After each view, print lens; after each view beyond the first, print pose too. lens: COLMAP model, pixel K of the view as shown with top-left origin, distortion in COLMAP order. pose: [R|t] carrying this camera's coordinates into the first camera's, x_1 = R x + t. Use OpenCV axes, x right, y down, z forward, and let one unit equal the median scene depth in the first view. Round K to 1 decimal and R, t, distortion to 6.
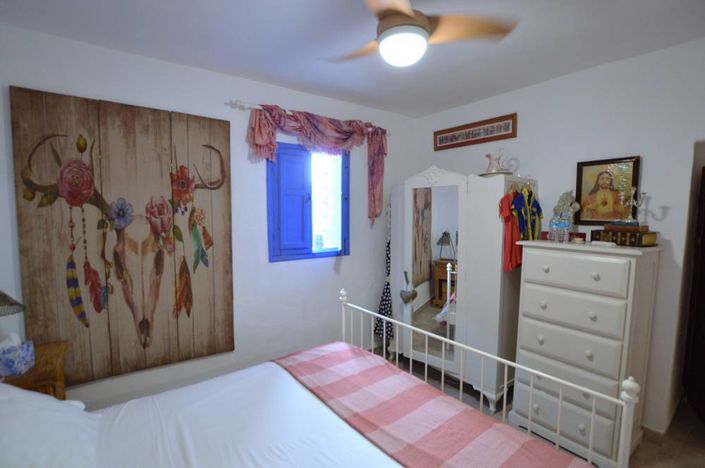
lens RADIAL K [[321.3, 0, 350.1], [0, 321.3, 237.2], [0, 0, 1]] dist [-0.021079, 0.000511]
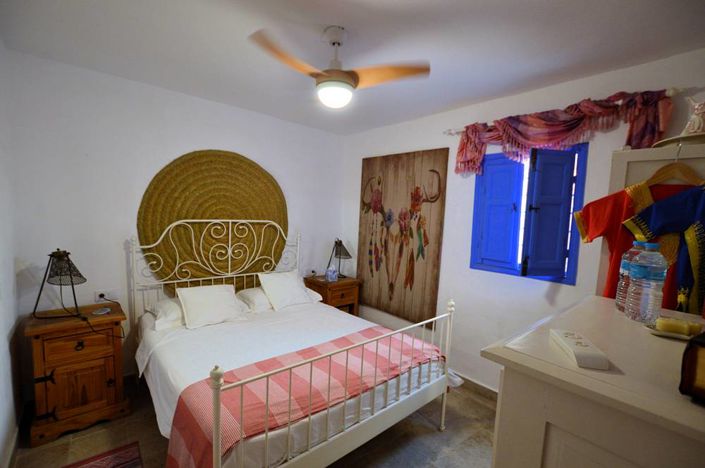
lens RADIAL K [[321.3, 0, 350.3], [0, 321.3, 234.9], [0, 0, 1]] dist [-0.021079, 0.000511]
pose [[0.088346, 0.072684, -0.993434, 0.928458], [-0.115564, 0.991347, 0.062255, -0.062787], [0.989363, 0.109305, 0.095981, 0.586083]]
